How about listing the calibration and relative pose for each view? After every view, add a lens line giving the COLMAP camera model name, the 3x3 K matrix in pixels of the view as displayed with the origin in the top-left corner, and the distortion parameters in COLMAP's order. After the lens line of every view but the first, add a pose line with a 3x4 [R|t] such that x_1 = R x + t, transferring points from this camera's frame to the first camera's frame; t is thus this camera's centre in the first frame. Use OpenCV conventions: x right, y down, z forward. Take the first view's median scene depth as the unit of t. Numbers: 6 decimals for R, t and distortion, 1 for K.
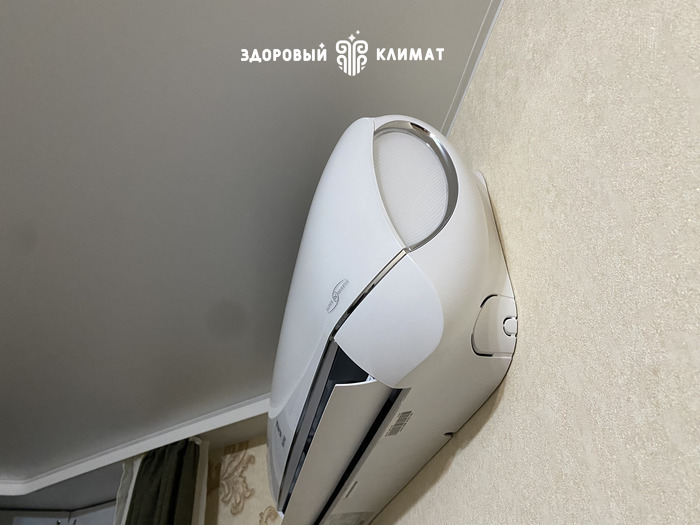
lens RADIAL K [[533.6, 0, 357.4], [0, 533.6, 261.3], [0, 0, 1]] dist [0.043103, -0.047507]
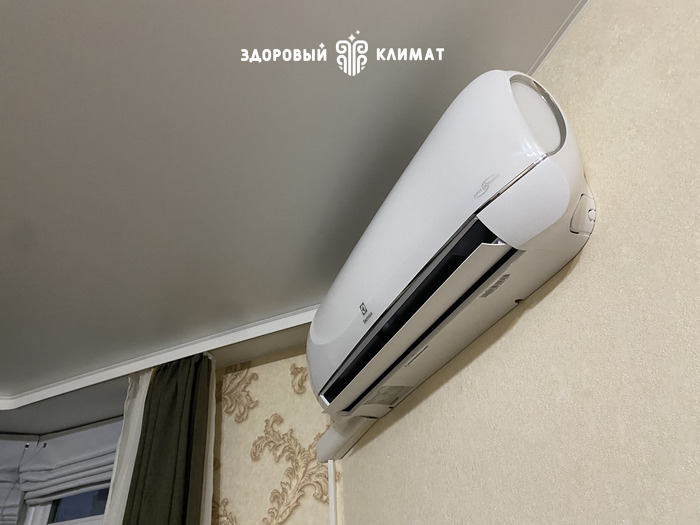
lens RADIAL K [[533.6, 0, 355.2], [0, 533.6, 261.5], [0, 0, 1]] dist [0.043103, -0.047507]
pose [[0.983867, 0.079726, 0.160153, -0.568381], [-0.084961, 0.996042, 0.026099, 0.245441], [-0.157438, -0.039284, 0.986747, -0.395863]]
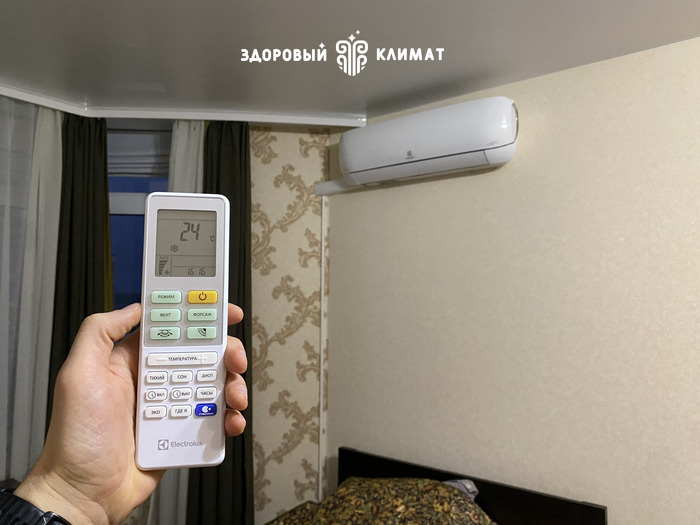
lens RADIAL K [[533.6, 0, 343.0], [0, 533.6, 265.9], [0, 0, 1]] dist [0.043103, -0.047507]
pose [[0.764120, 0.077914, 0.640351, -3.546212], [-0.417418, 0.816557, 0.398744, -0.339975], [-0.491816, -0.571982, 0.656470, -1.809426]]
